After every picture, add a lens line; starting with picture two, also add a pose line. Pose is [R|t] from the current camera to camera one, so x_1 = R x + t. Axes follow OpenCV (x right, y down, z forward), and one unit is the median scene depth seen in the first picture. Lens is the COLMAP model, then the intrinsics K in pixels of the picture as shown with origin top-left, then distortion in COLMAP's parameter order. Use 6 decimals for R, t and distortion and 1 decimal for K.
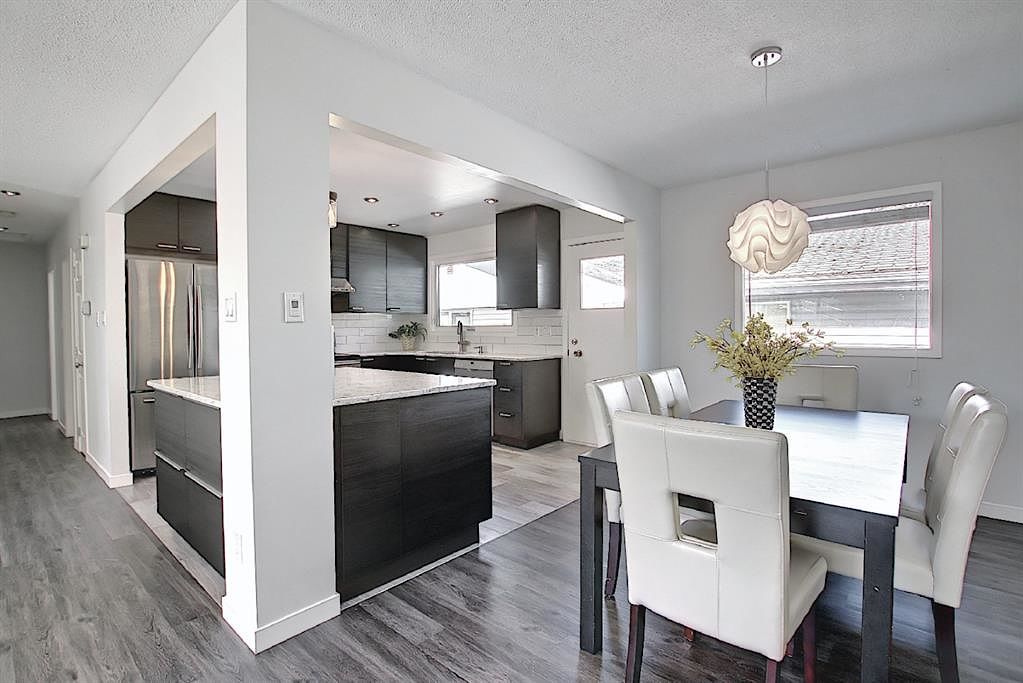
lens RADIAL K [[492.7, 0, 511.5], [0, 492.7, 341.5], [0, 0, 1]] dist [-0.002886, 0.007118]
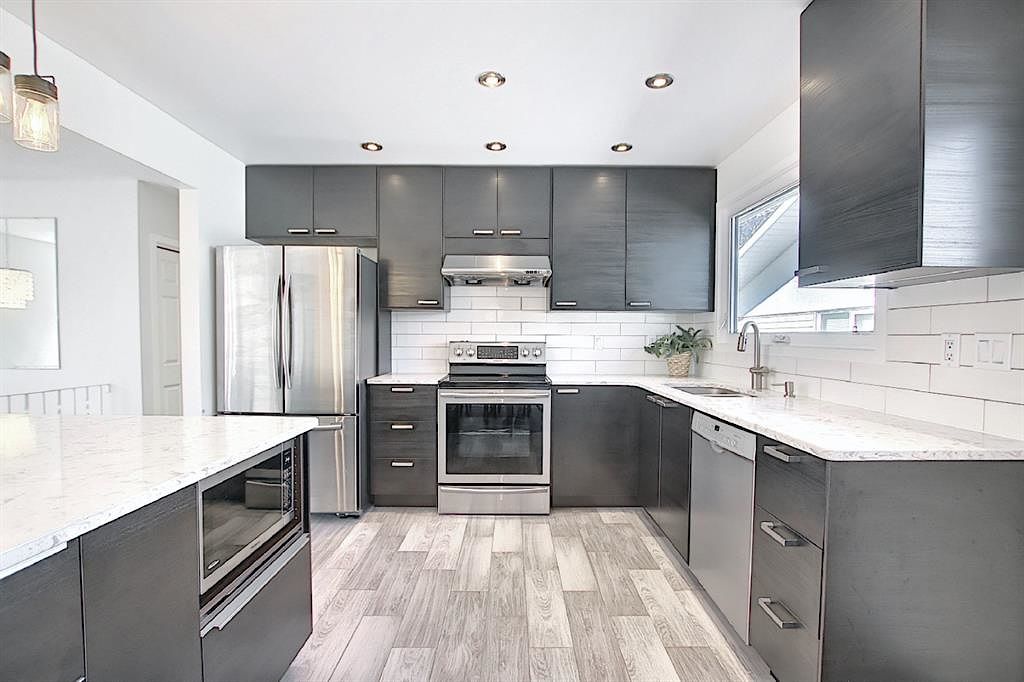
lens RADIAL K [[488.9, 0, 510.8], [0, 488.9, 352.1], [0, 0, 1]] dist [0.000098, 0.000273]
pose [[0.667565, 0.034715, -0.743742, 0.081846], [-0.033283, 0.999305, 0.016770, -0.014593], [0.743807, 0.013559, 0.668257, 0.531907]]
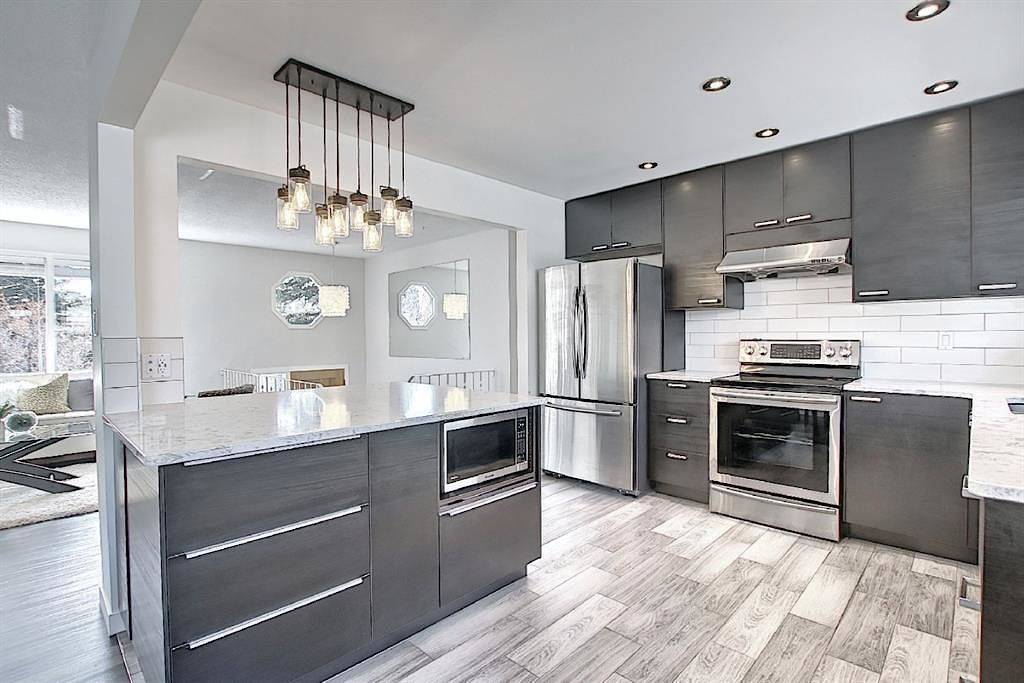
lens RADIAL K [[493.2, 0, 512.0], [0, 493.2, 341.5], [0, 0, 1]] dist [-0.002886, 0.007118]
pose [[-0.025766, 0.016863, -0.999526, 0.183754], [-0.027063, 0.999479, 0.017560, -0.015952], [0.999302, 0.027503, -0.025296, 0.628633]]
